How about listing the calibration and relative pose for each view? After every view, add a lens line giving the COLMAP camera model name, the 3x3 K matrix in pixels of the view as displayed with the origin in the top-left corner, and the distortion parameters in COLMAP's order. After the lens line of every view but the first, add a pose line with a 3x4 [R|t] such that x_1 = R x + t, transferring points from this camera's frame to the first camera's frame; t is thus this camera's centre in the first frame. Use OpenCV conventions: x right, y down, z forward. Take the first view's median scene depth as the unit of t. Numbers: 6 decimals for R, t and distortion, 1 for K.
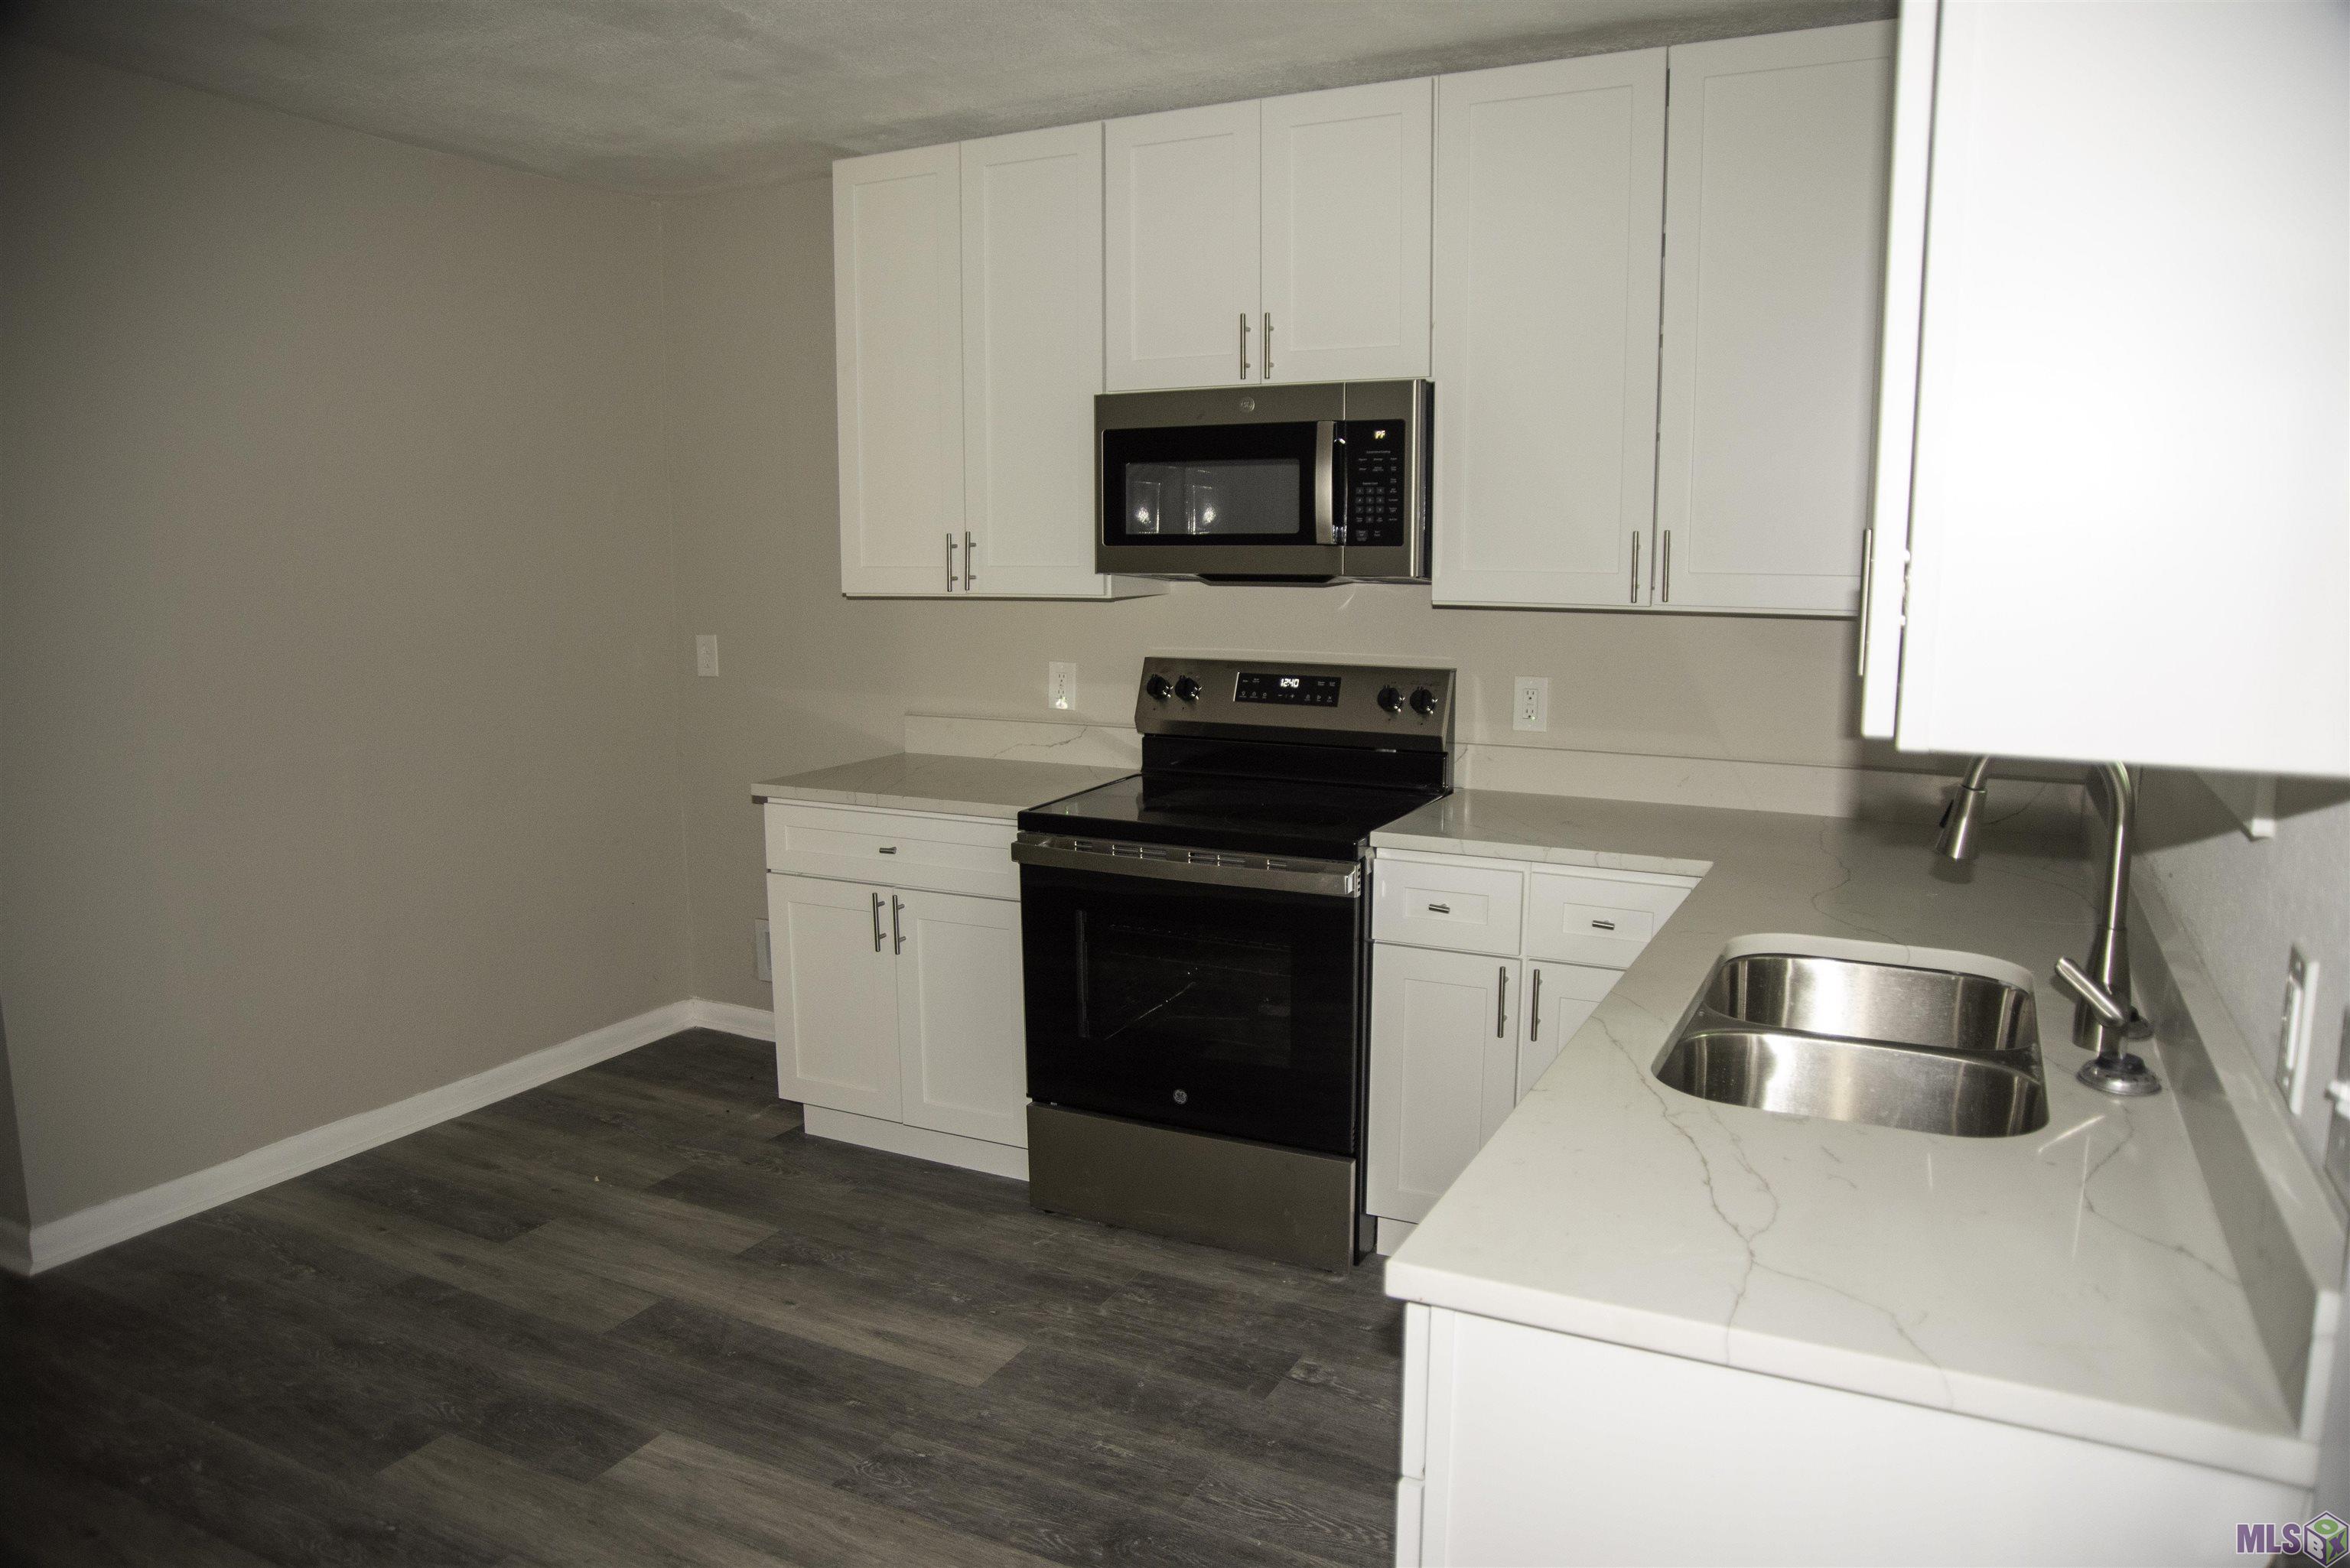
lens RADIAL K [[1585.4, 0, 1172.9], [0, 1585.4, 802.9], [0, 0, 1]] dist [-0.143903, 0.114617]
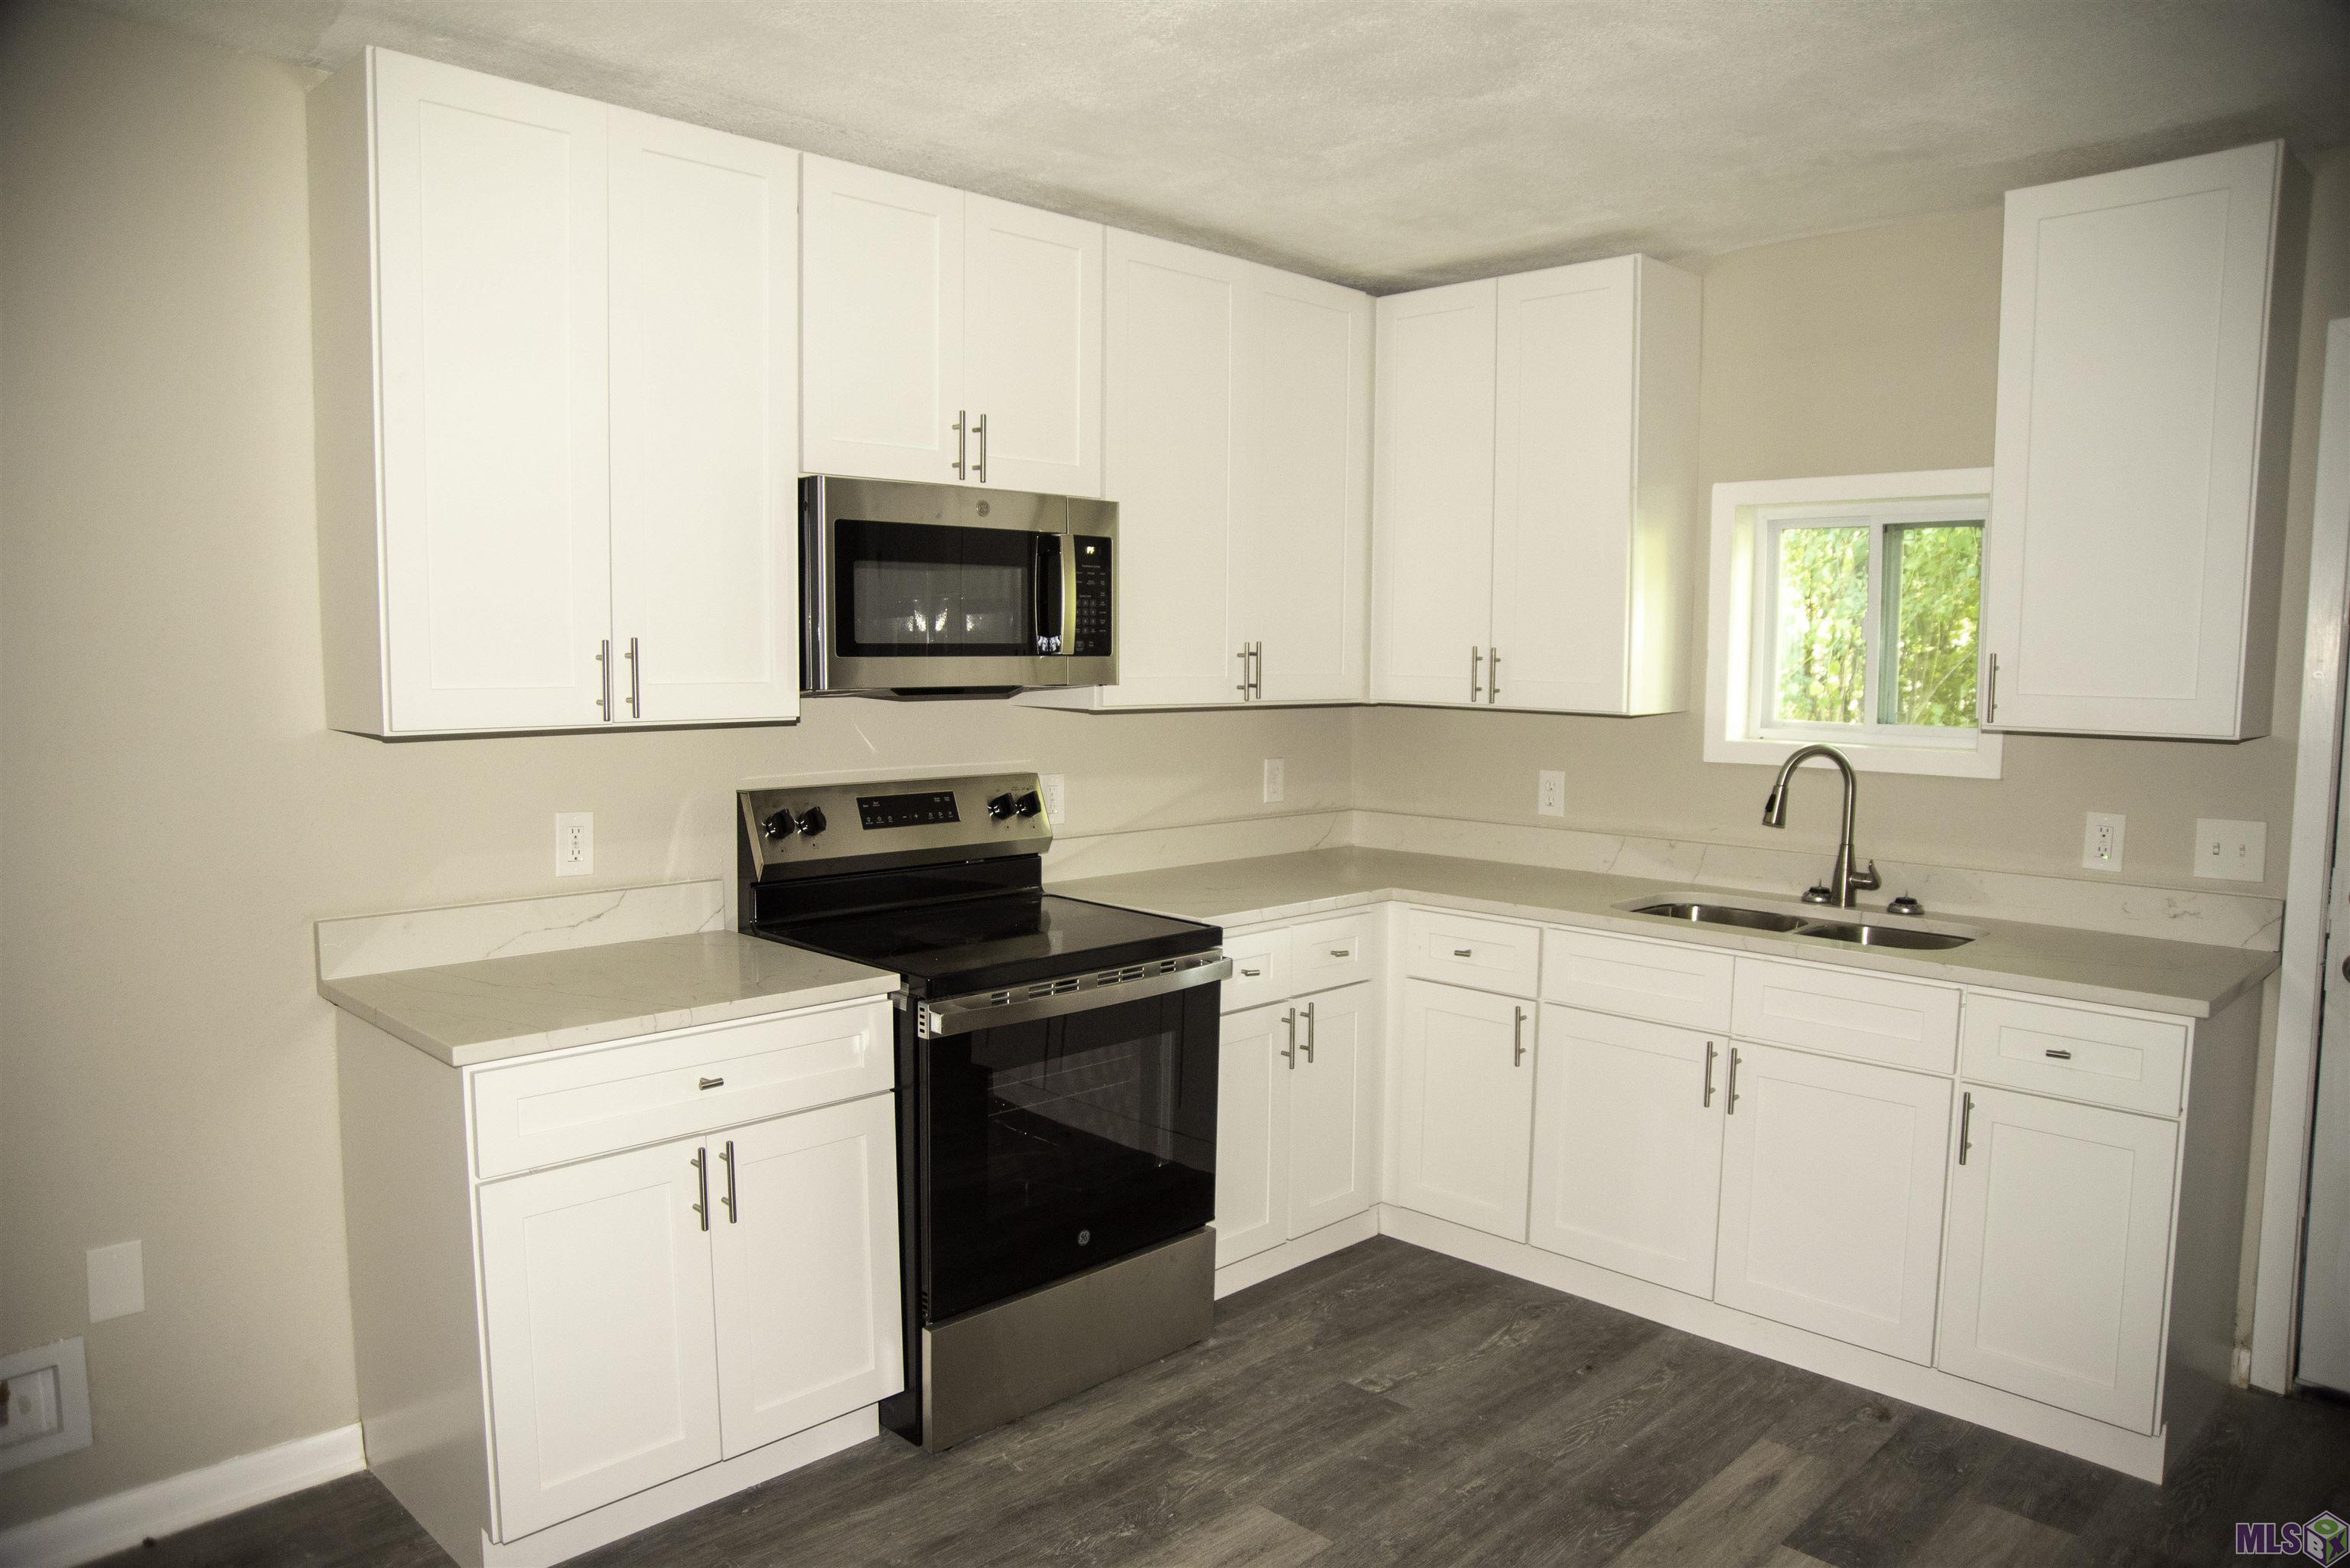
lens RADIAL K [[1585.4, 0, 1172.9], [0, 1585.4, 802.9], [0, 0, 1]] dist [-0.143903, 0.114617]
pose [[0.311086, -0.087451, 0.946350, -0.822623], [0.150108, 0.987780, 0.041936, -0.099037], [-0.938453, 0.129009, 0.320411, 0.602801]]
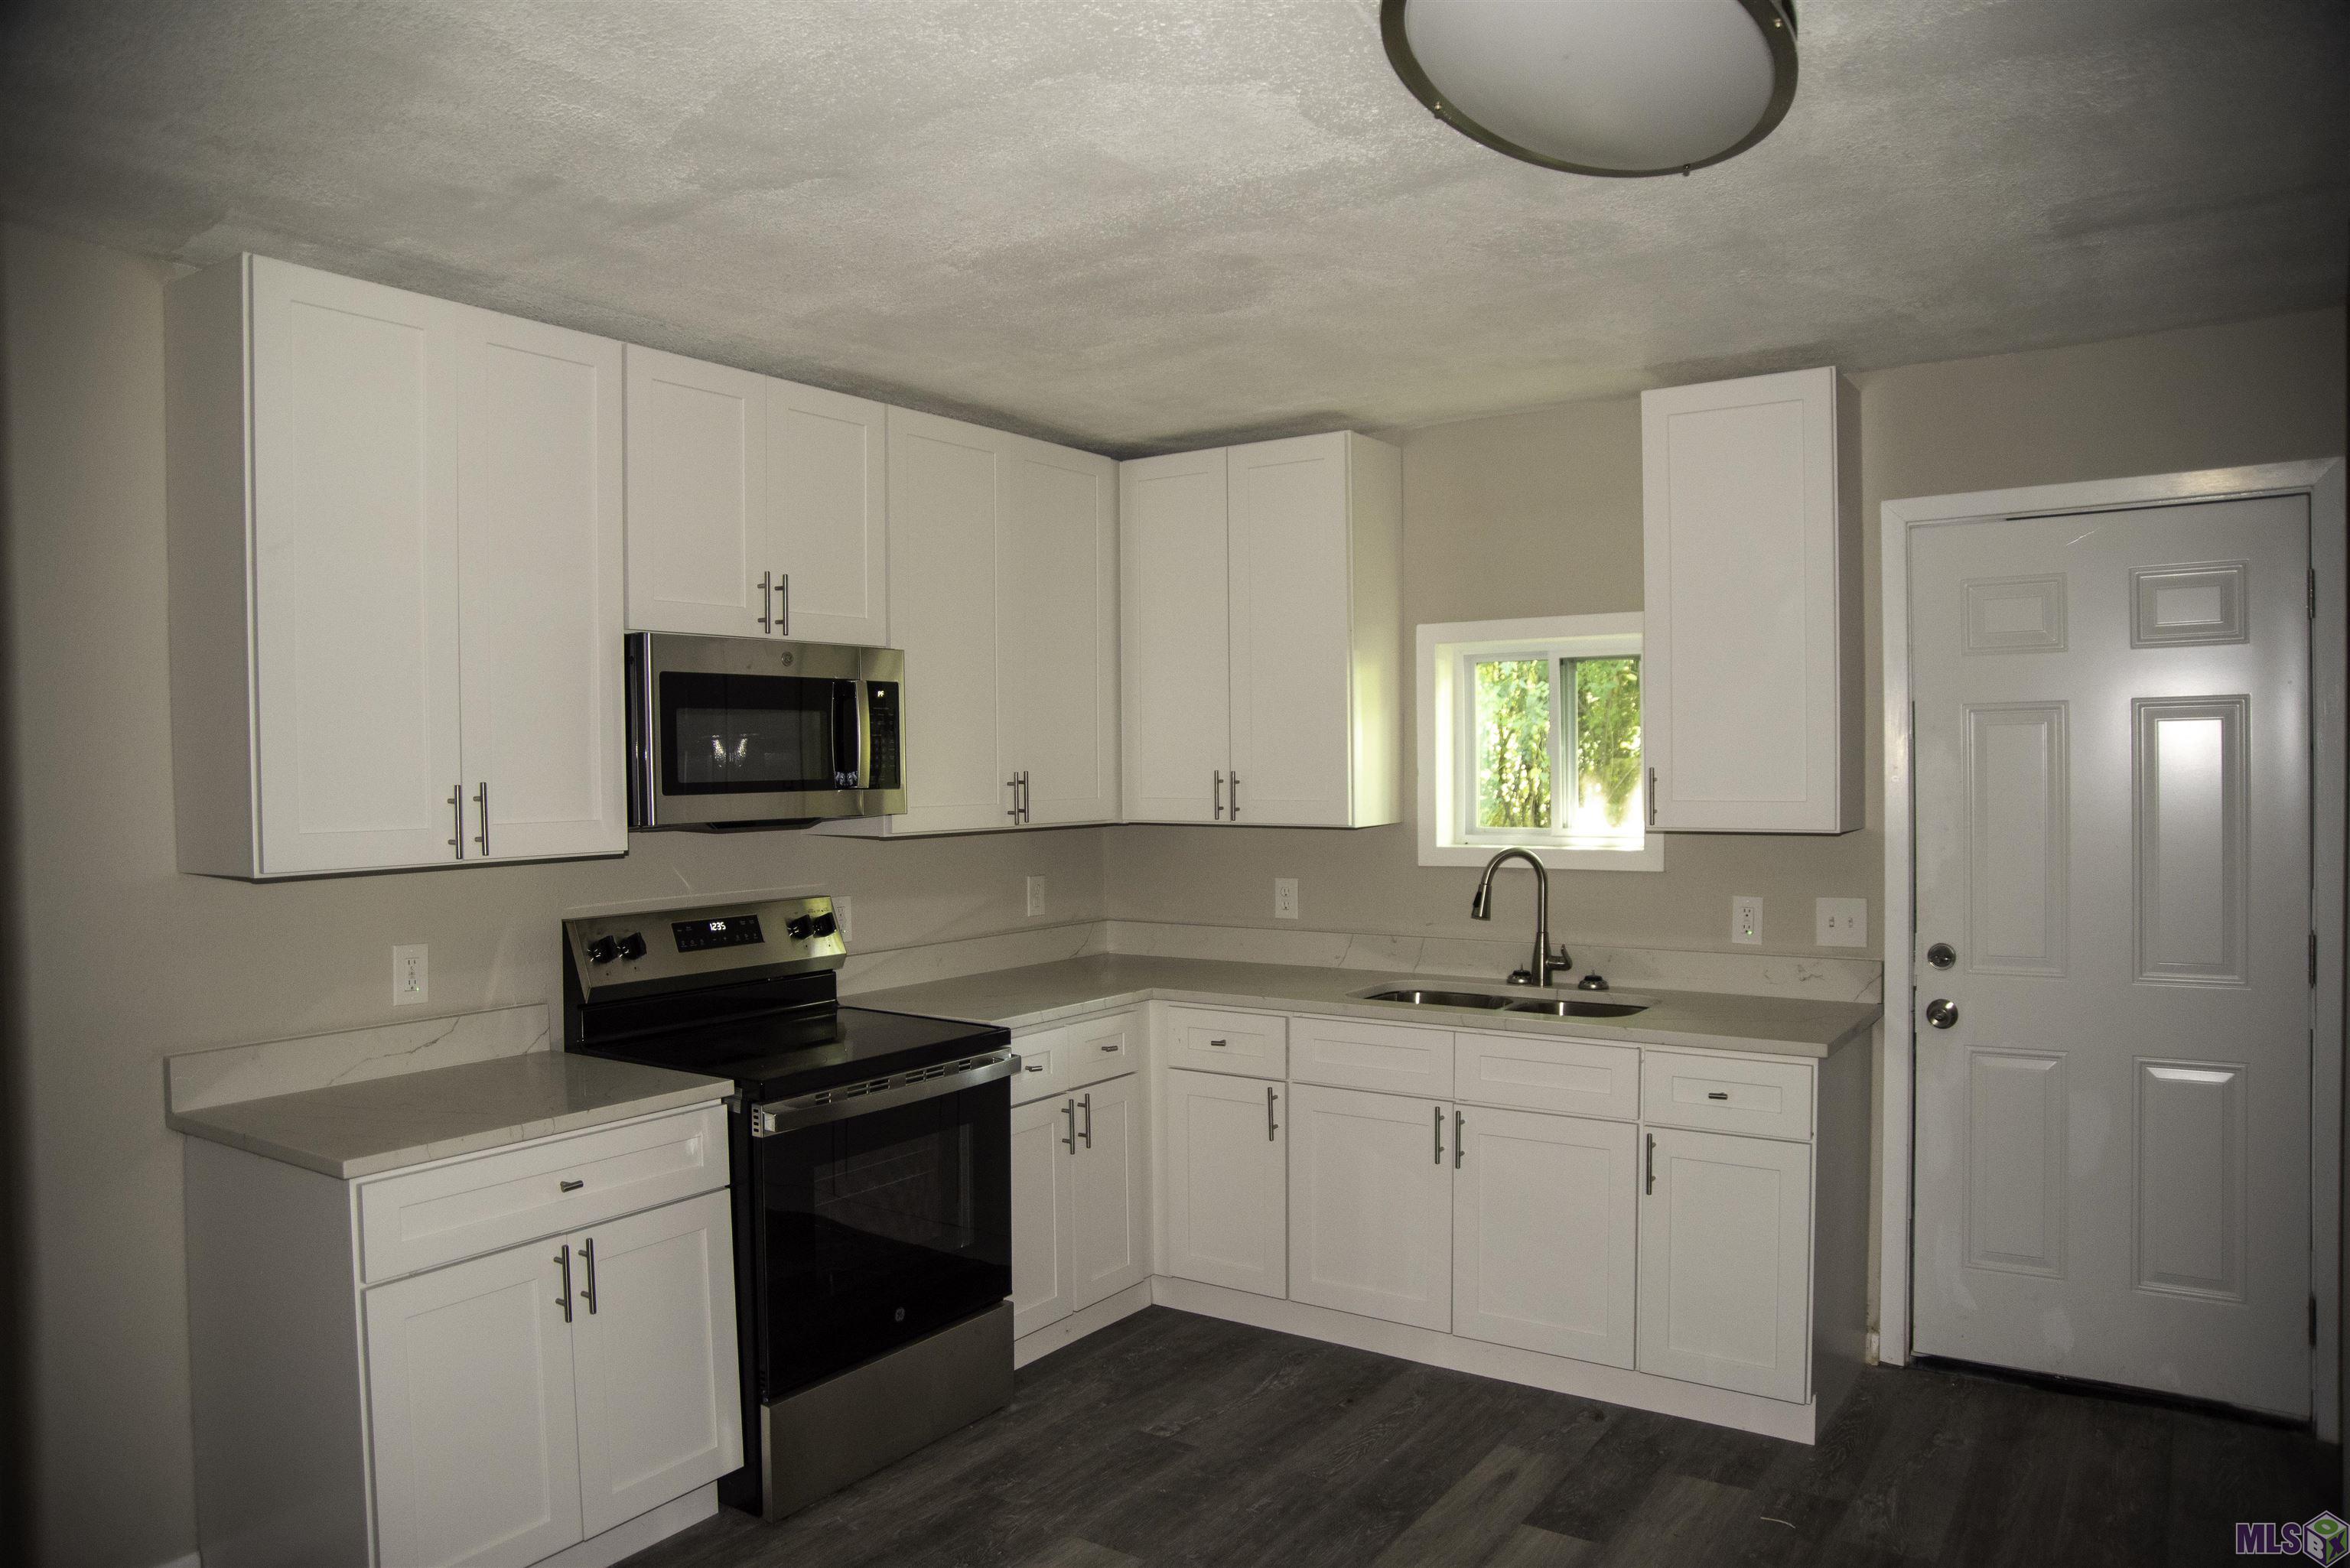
lens RADIAL K [[1585.4, 0, 1172.9], [0, 1585.4, 802.9], [0, 0, 1]] dist [-0.143903, 0.114617]
pose [[0.132564, -0.024172, 0.990880, -0.956145], [0.176271, 0.984342, 0.000430, -0.111354], [-0.975375, 0.174606, 0.134749, 0.613504]]
